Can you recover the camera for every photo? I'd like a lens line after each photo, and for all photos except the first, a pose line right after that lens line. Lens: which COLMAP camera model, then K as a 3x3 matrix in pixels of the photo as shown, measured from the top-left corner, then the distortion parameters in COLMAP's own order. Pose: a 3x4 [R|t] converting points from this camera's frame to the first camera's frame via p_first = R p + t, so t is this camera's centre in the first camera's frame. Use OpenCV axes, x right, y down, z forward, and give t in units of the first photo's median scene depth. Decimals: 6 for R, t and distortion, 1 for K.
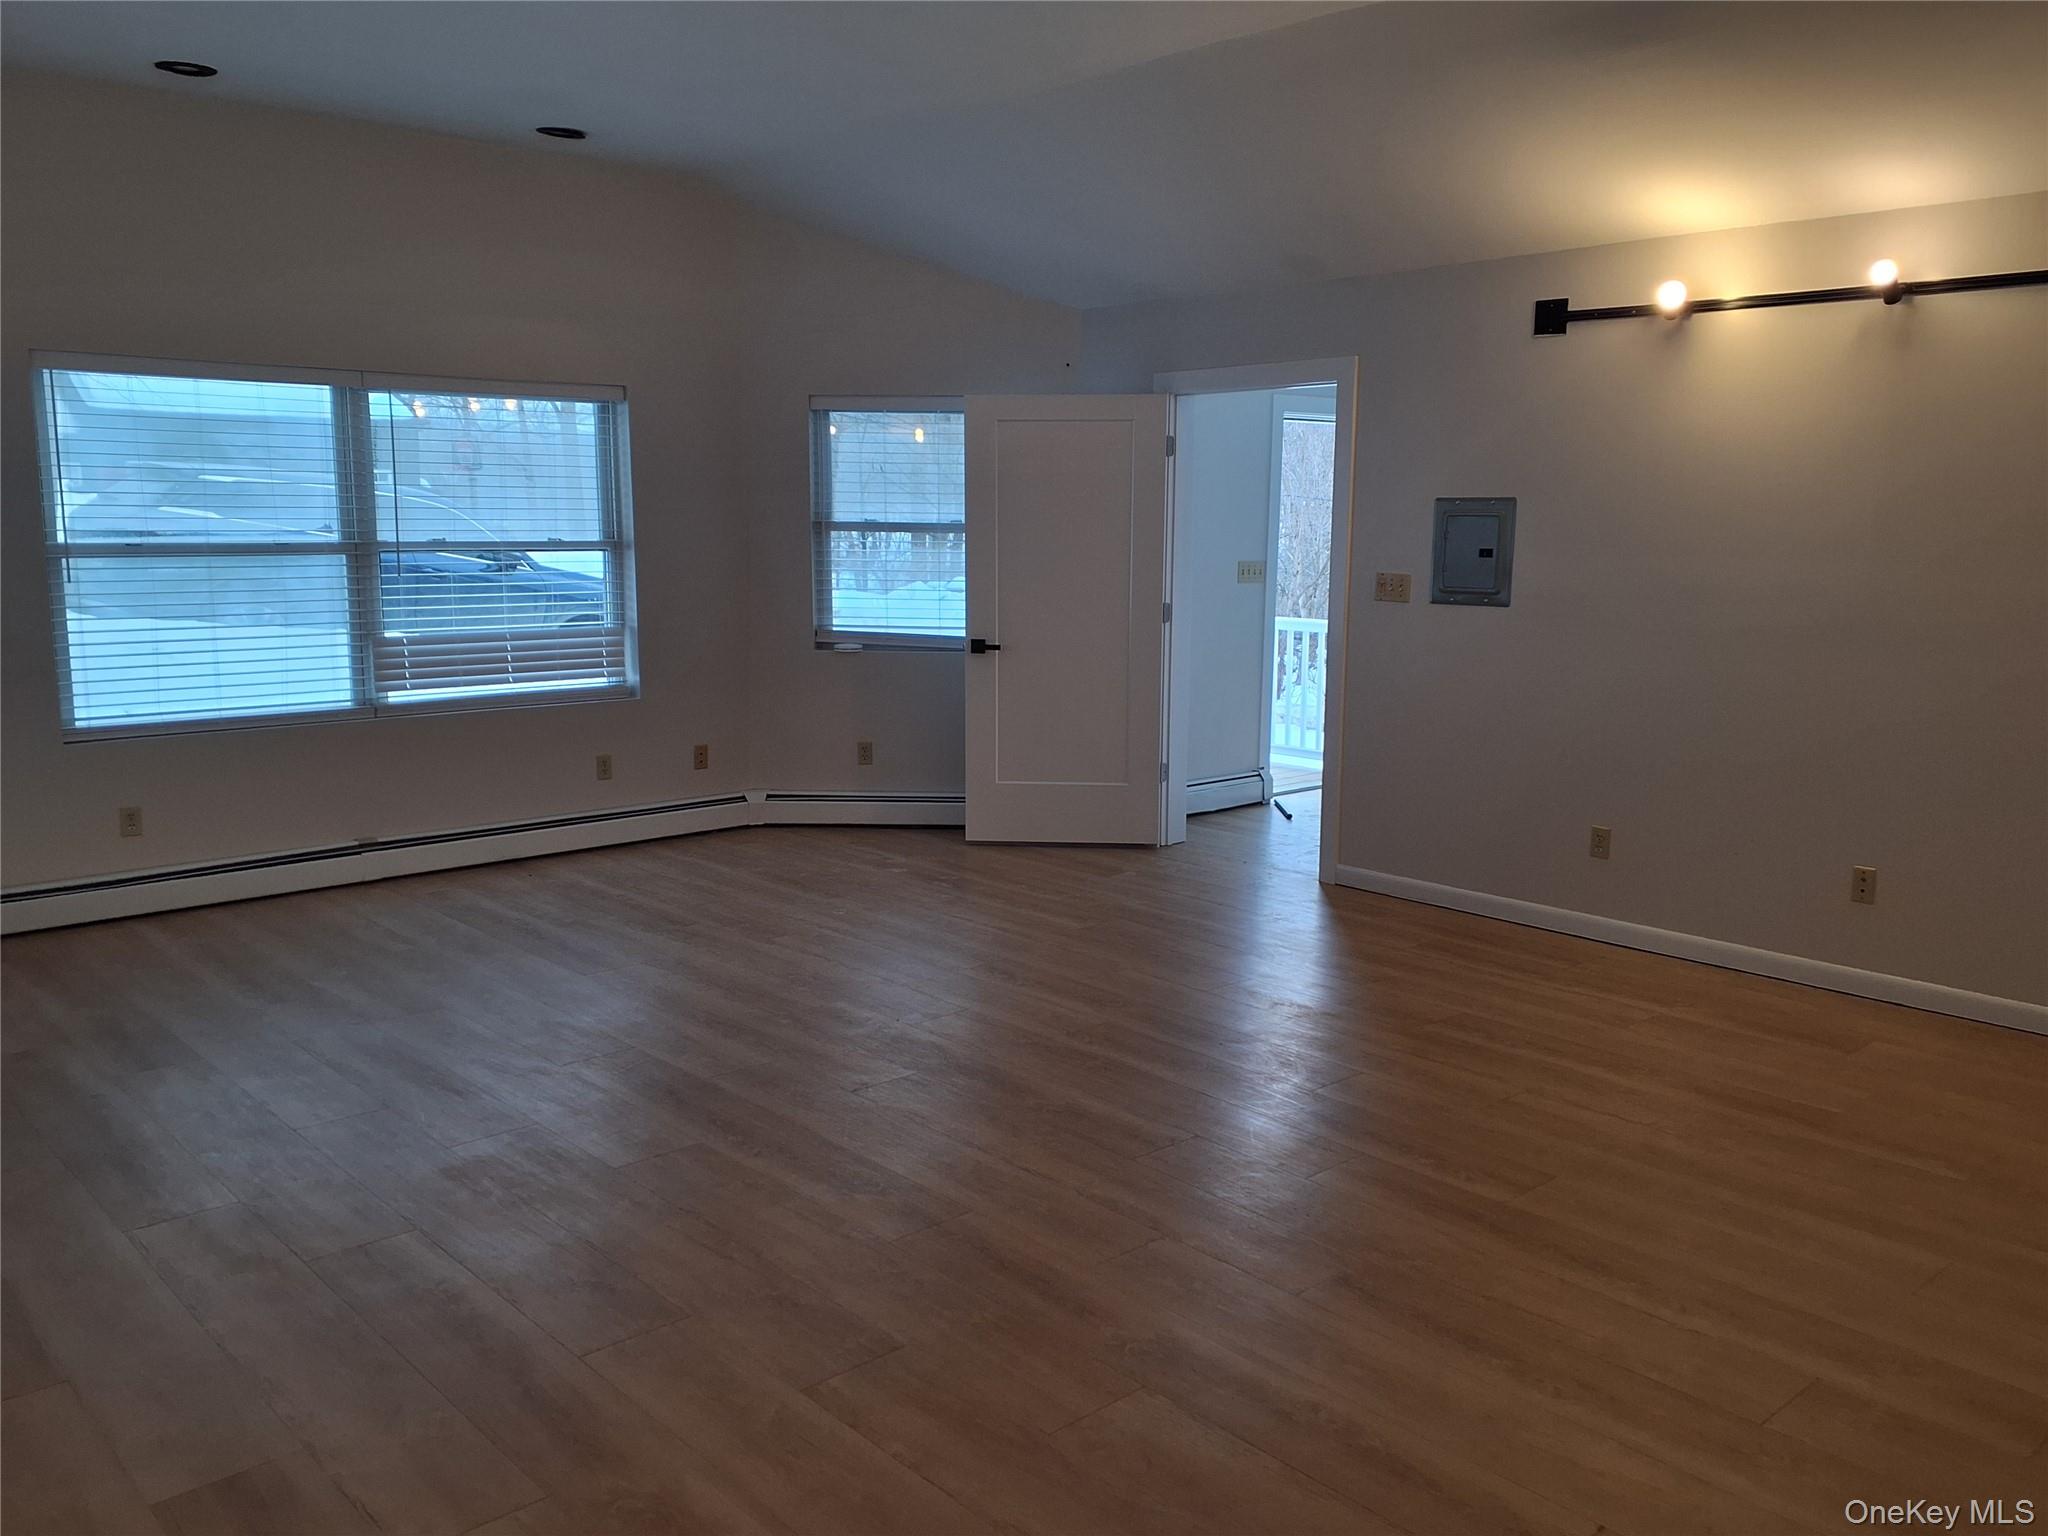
lens RADIAL K [[1615.5, 0, 1033.1], [0, 1615.5, 772.4], [0, 0, 1]] dist [0.120319, -0.176872]
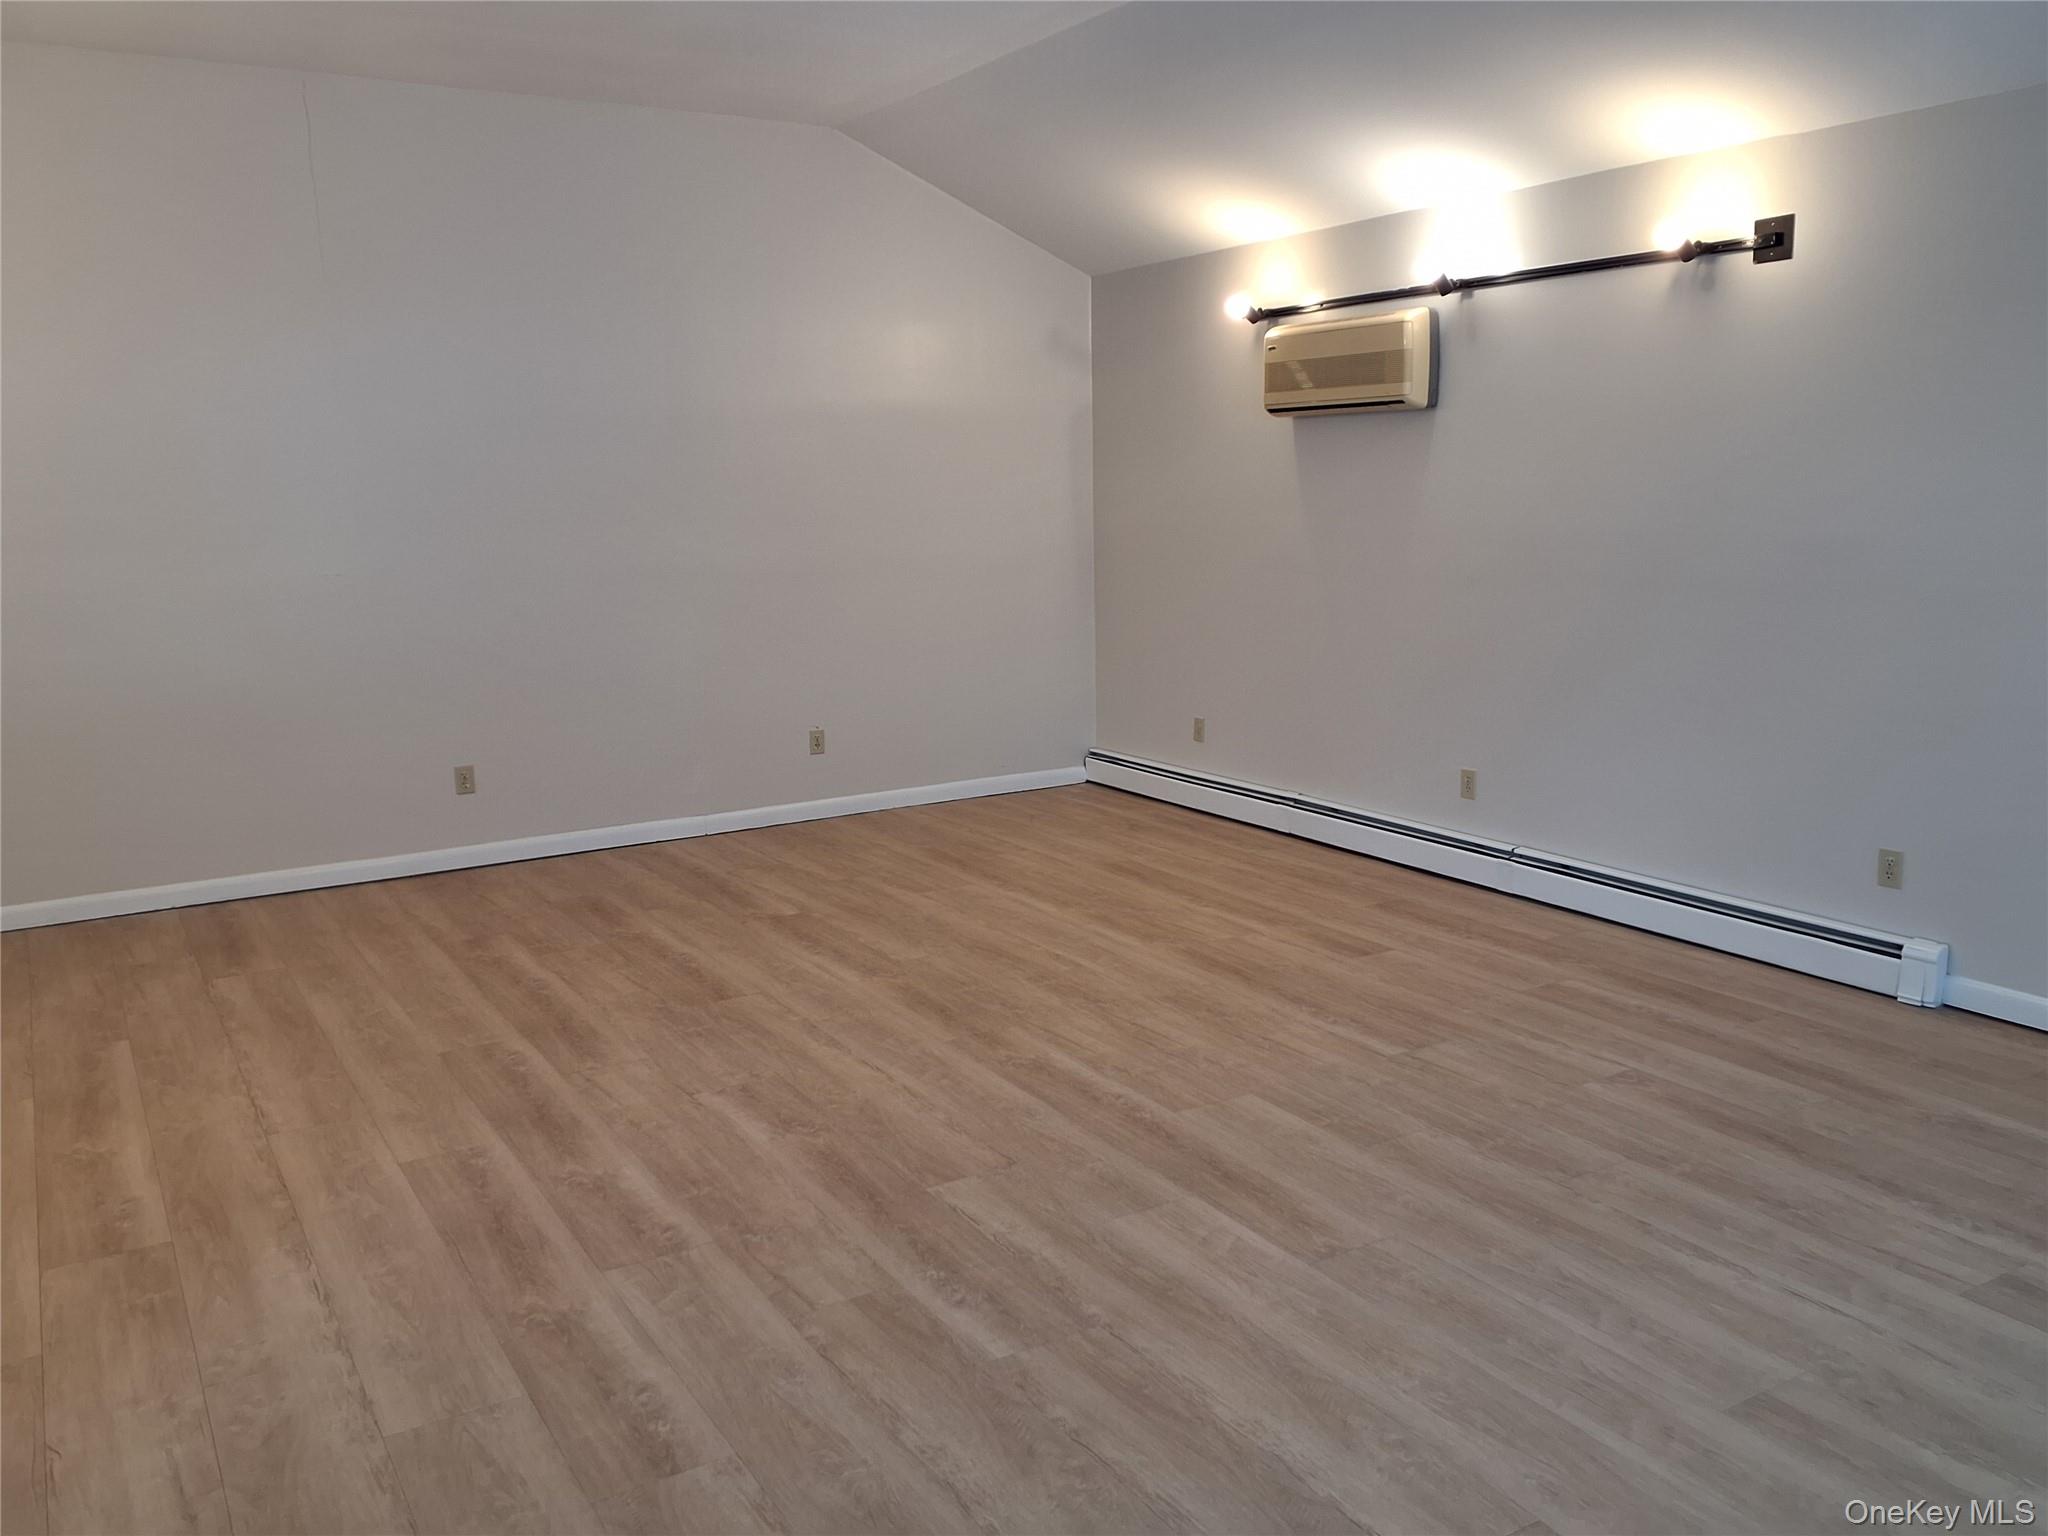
lens RADIAL K [[1615.5, 0, 1033.1], [0, 1615.5, 772.4], [0, 0, 1]] dist [0.120319, -0.176872]
pose [[-0.981656, -0.020731, 0.189532, -0.188471], [0.043908, 0.942773, 0.330532, -0.187206], [-0.185538, 0.332791, -0.924568, 1.164878]]
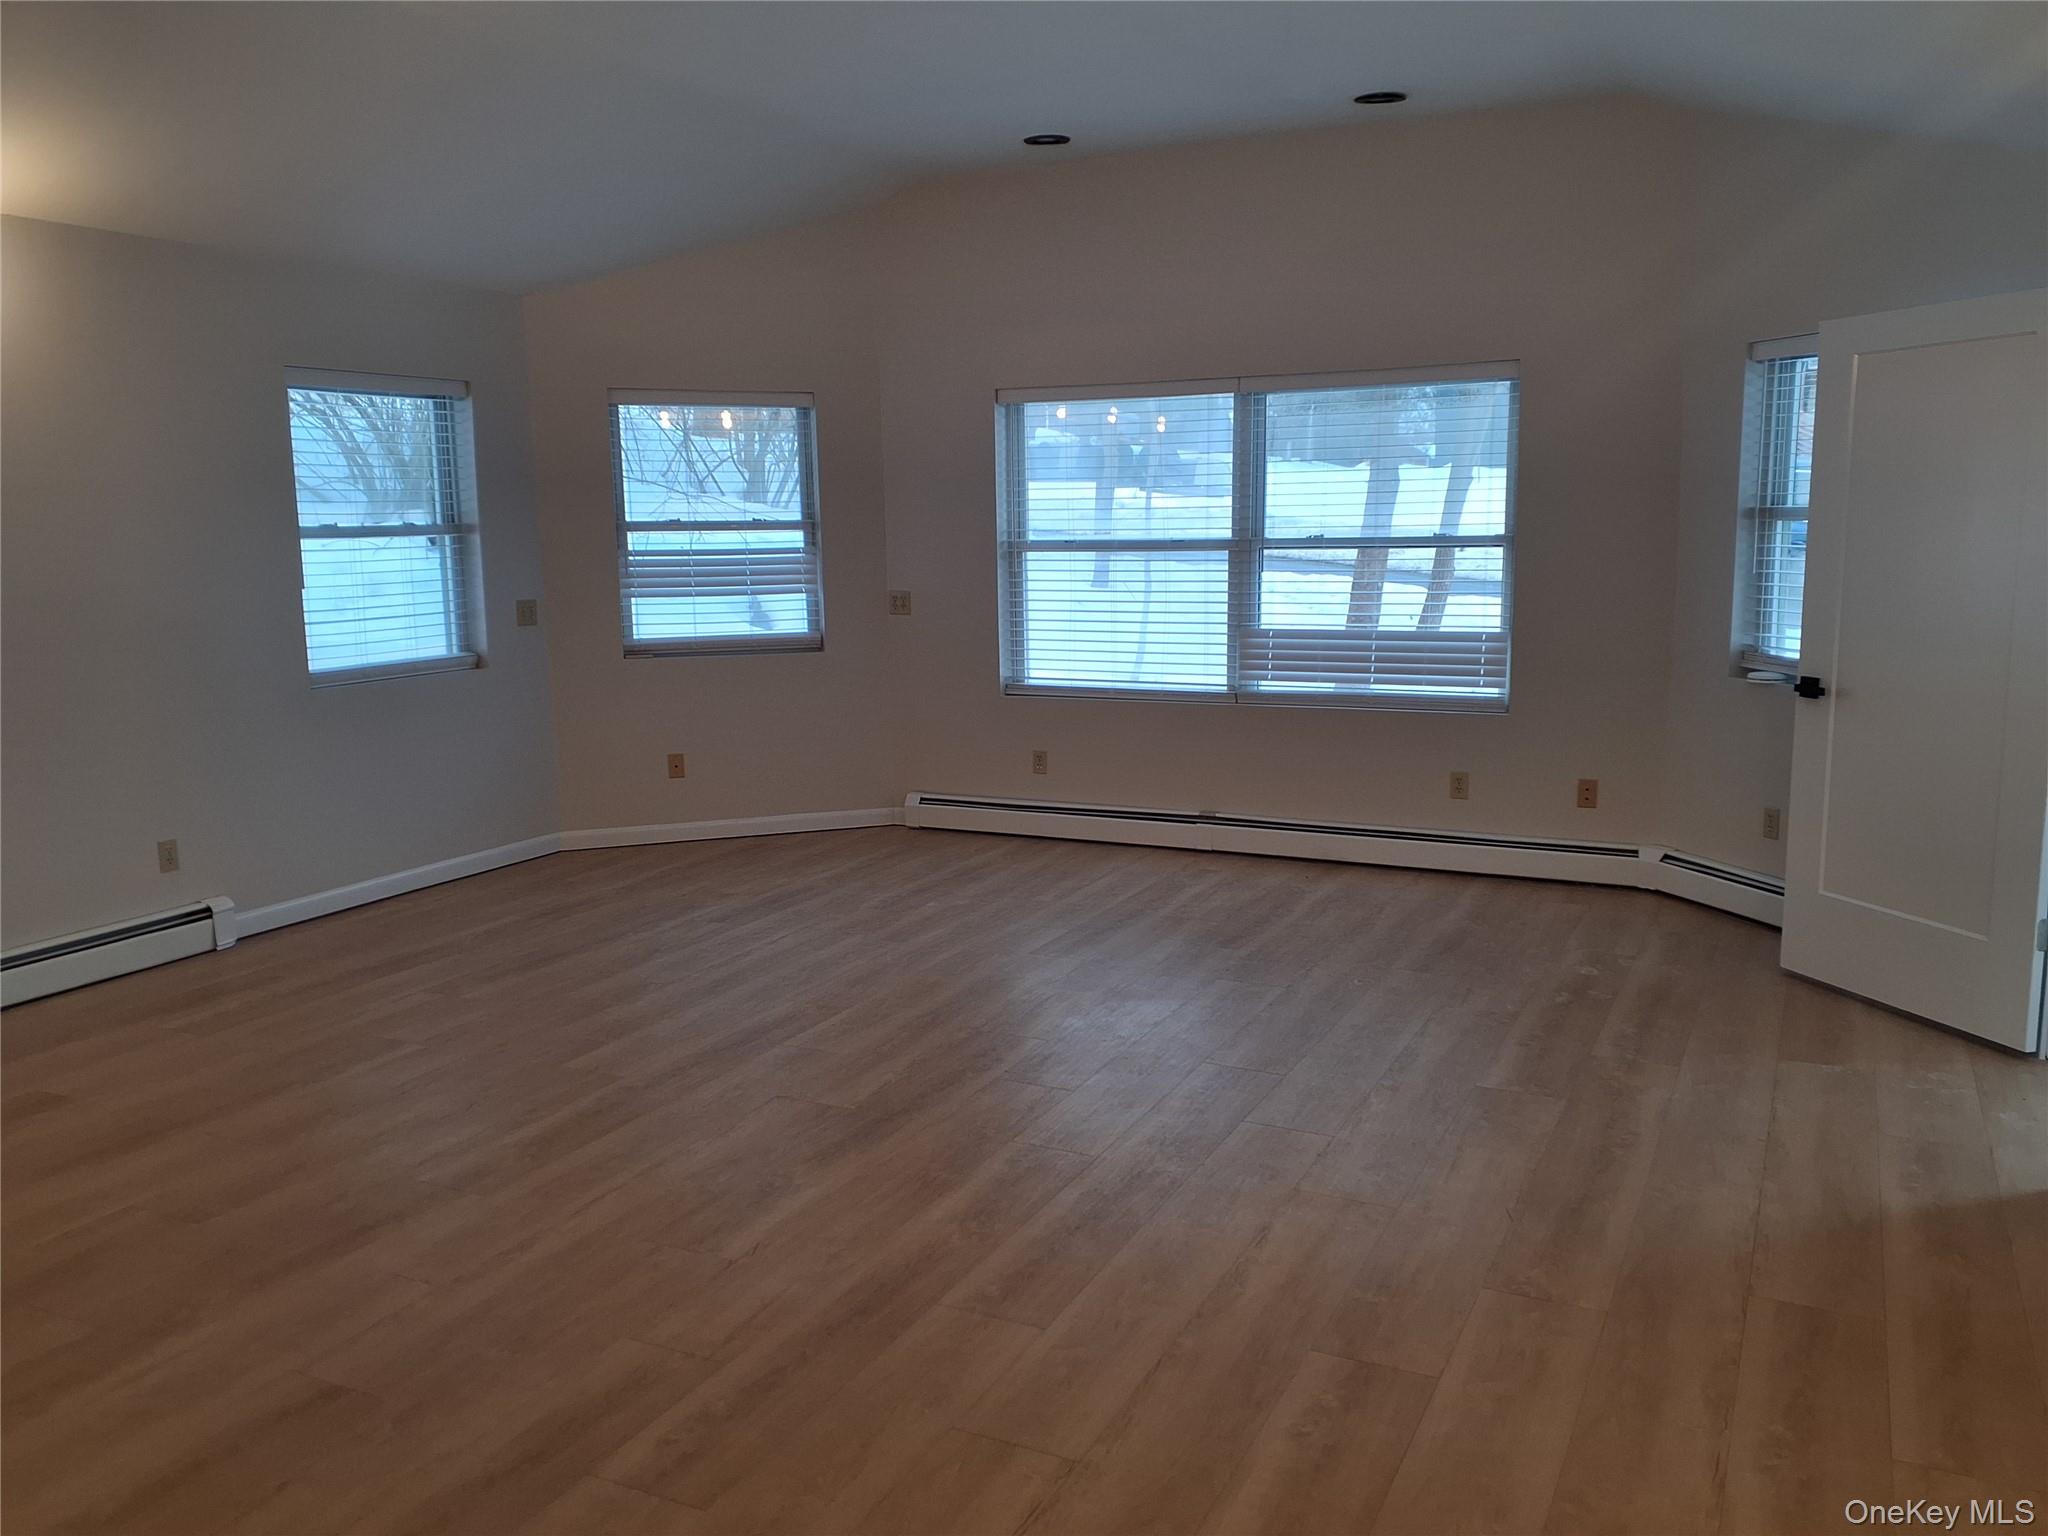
lens RADIAL K [[1615.5, 0, 1033.1], [0, 1615.5, 772.4], [0, 0, 1]] dist [0.120319, -0.176872]
pose [[0.370868, 0.137340, -0.918474, 0.562079], [-0.131936, 0.986765, 0.094278, -0.075483], [0.919266, 0.086215, 0.384080, 0.506385]]
